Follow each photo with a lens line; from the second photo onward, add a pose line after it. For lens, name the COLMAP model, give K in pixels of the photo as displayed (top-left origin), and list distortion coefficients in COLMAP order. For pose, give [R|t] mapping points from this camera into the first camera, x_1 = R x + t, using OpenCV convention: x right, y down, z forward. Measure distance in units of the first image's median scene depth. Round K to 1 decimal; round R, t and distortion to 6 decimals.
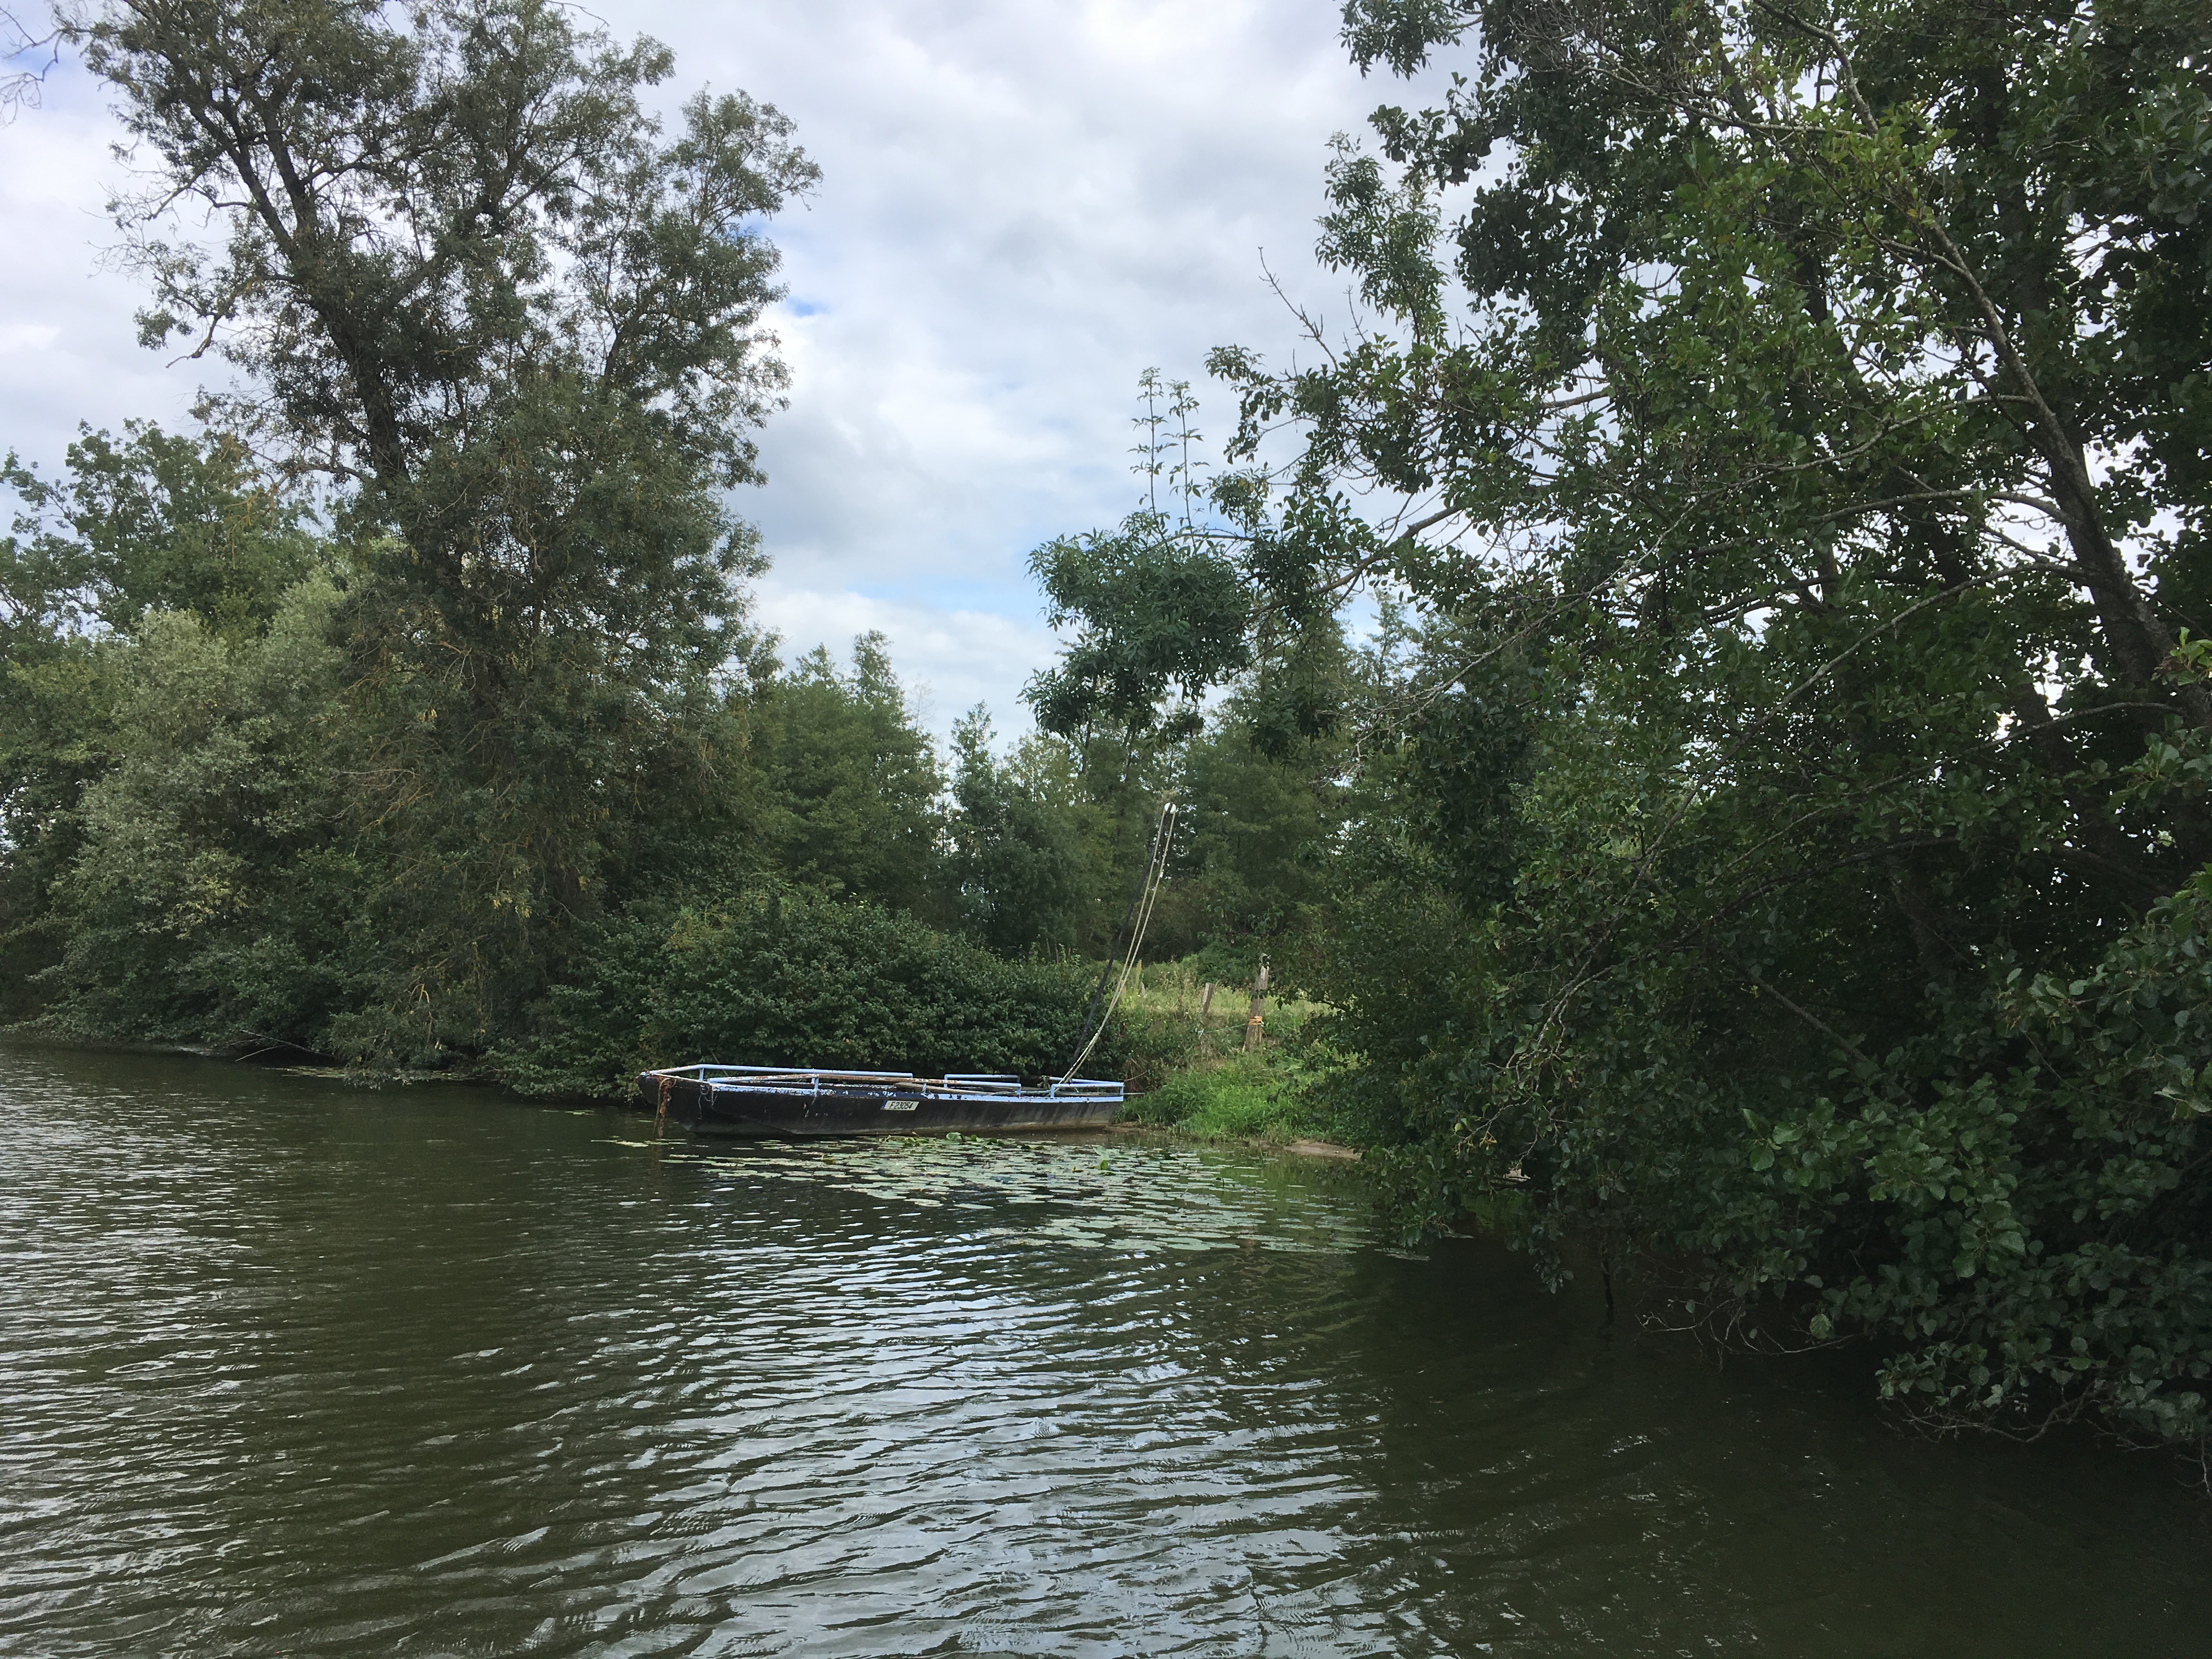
lens RADIAL K [[2095.6, 0, 1106.0], [0, 2095.6, 829.5], [0, 0, 1]] dist [0.224389, 0.000281]
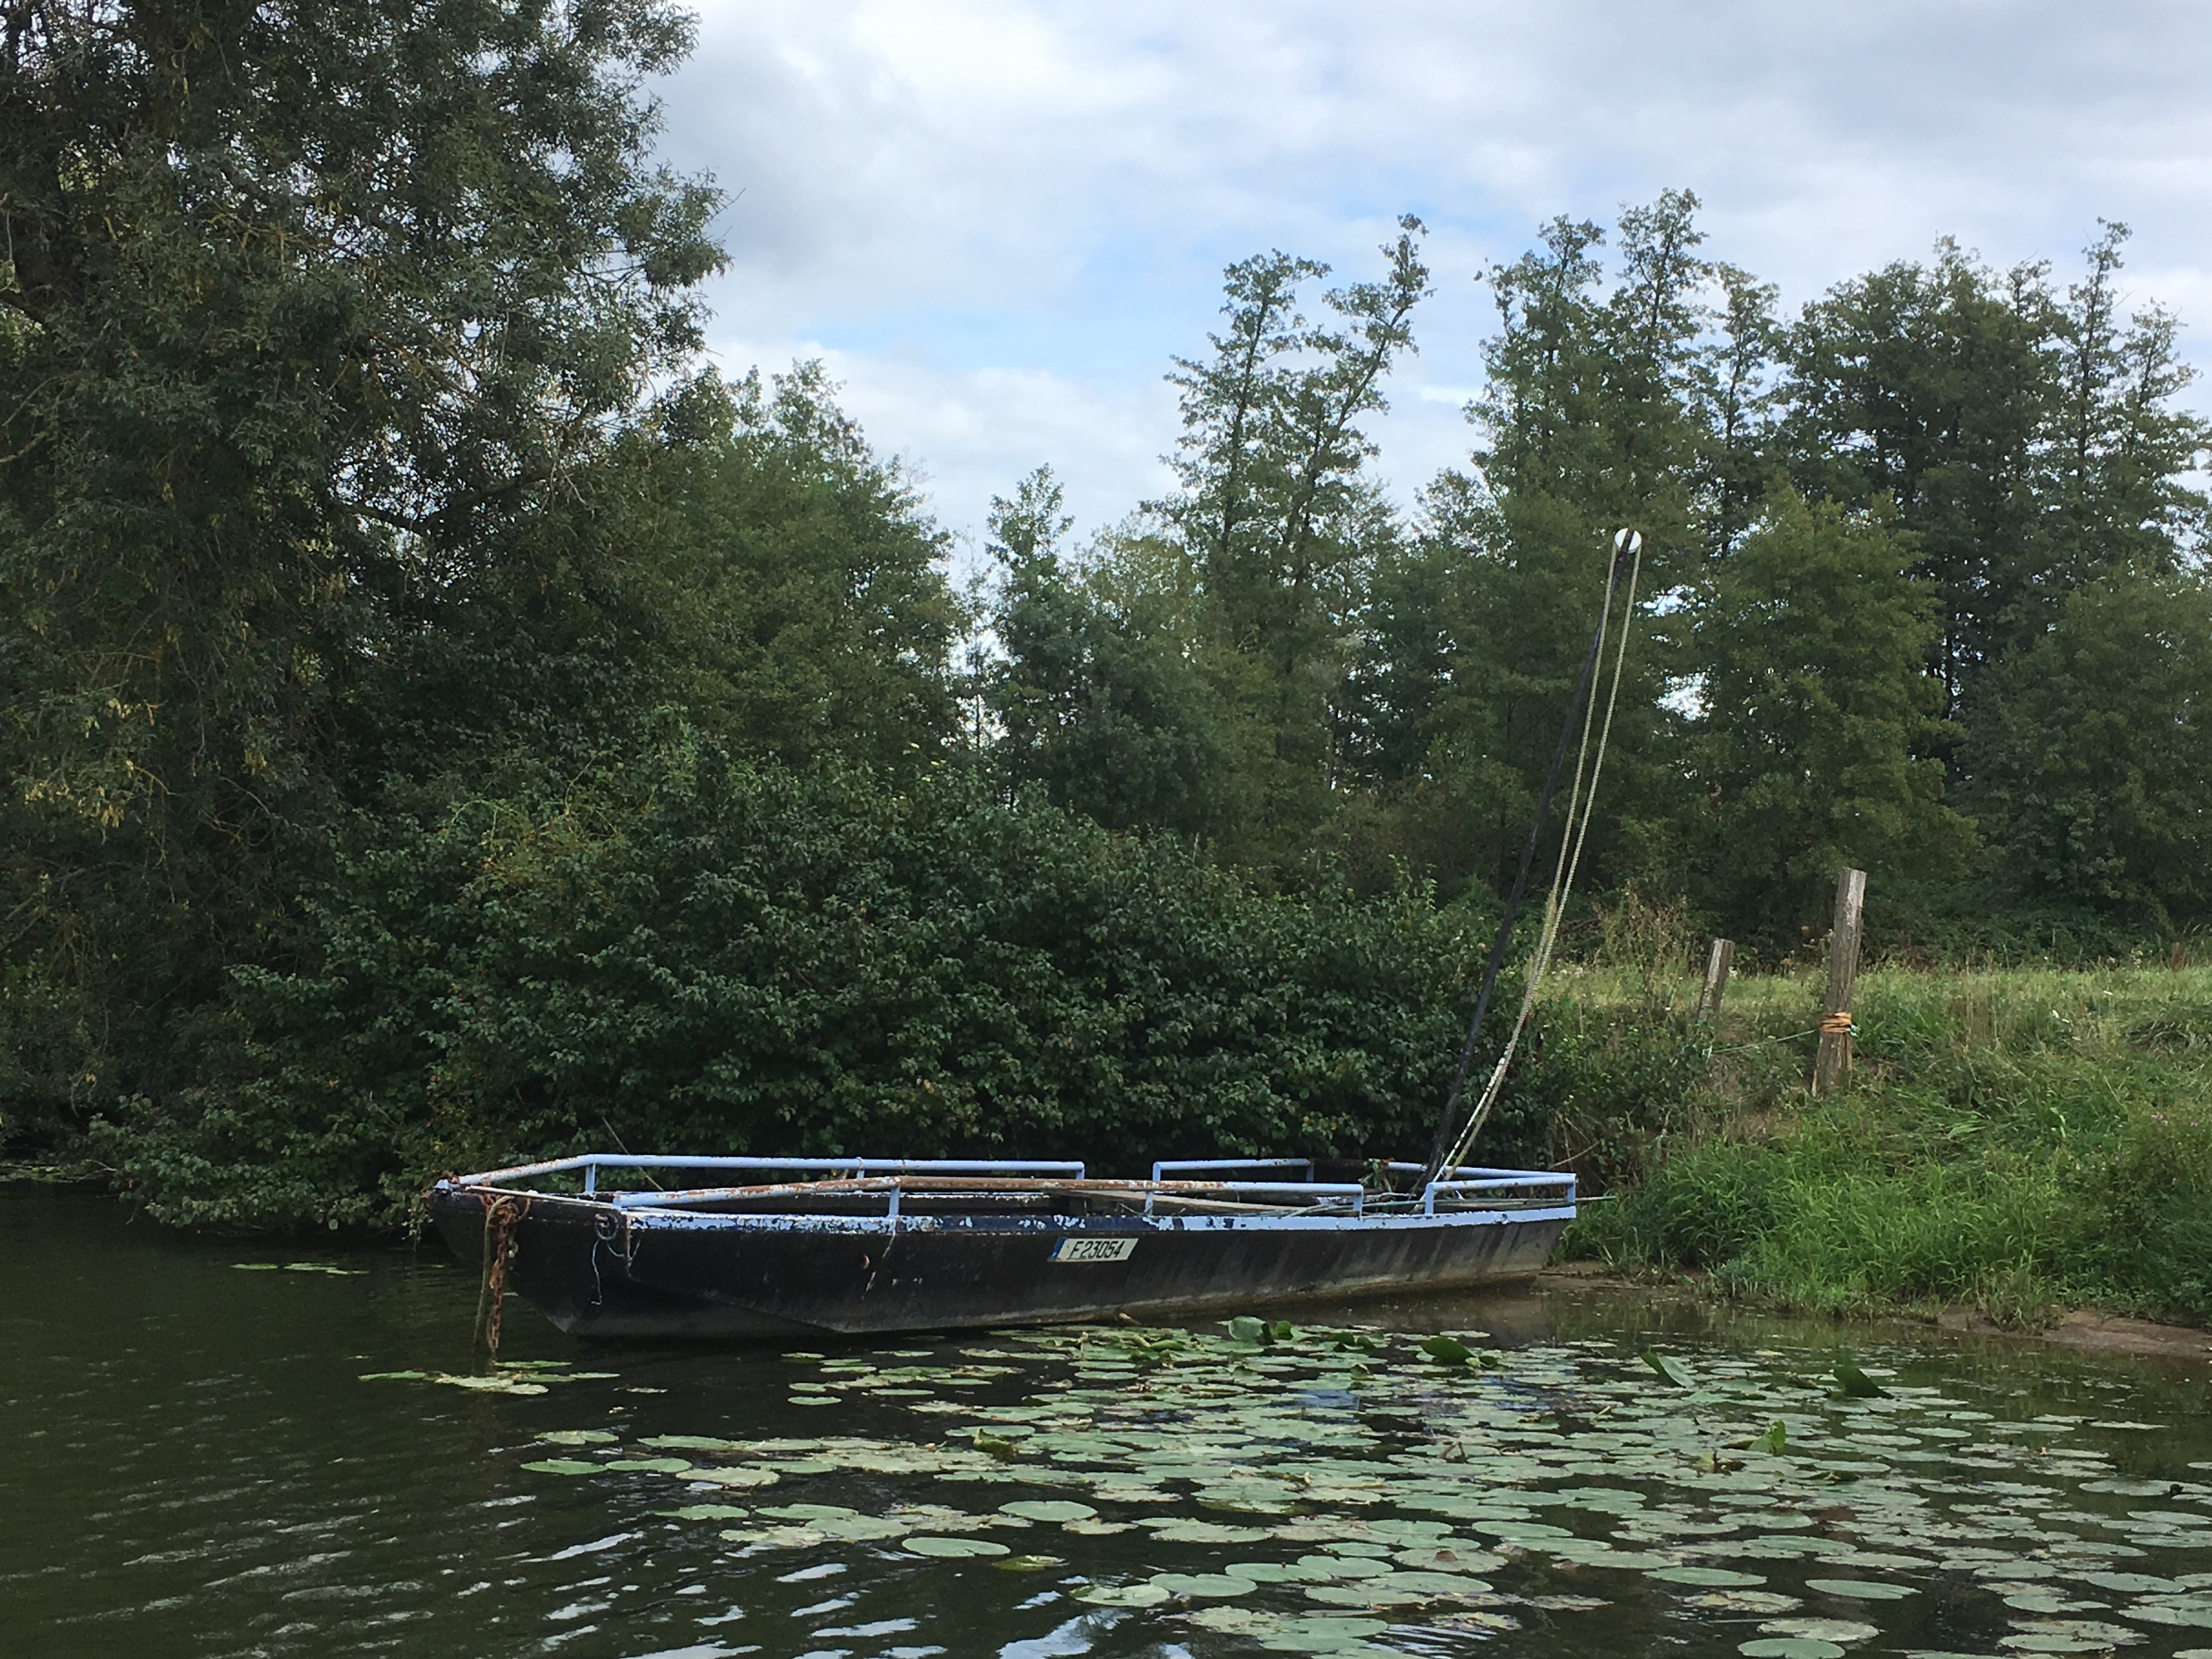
lens RADIAL K [[3034.2, 0, 1106.0], [0, 3034.2, 829.5], [0, 0, 1]] dist [0.183805, 0.036832]
pose [[0.999743, -0.022528, -0.002582, -0.080319], [0.022575, 0.999550, 0.019773, 0.036317], [0.002135, -0.019826, 0.999801, 0.378924]]
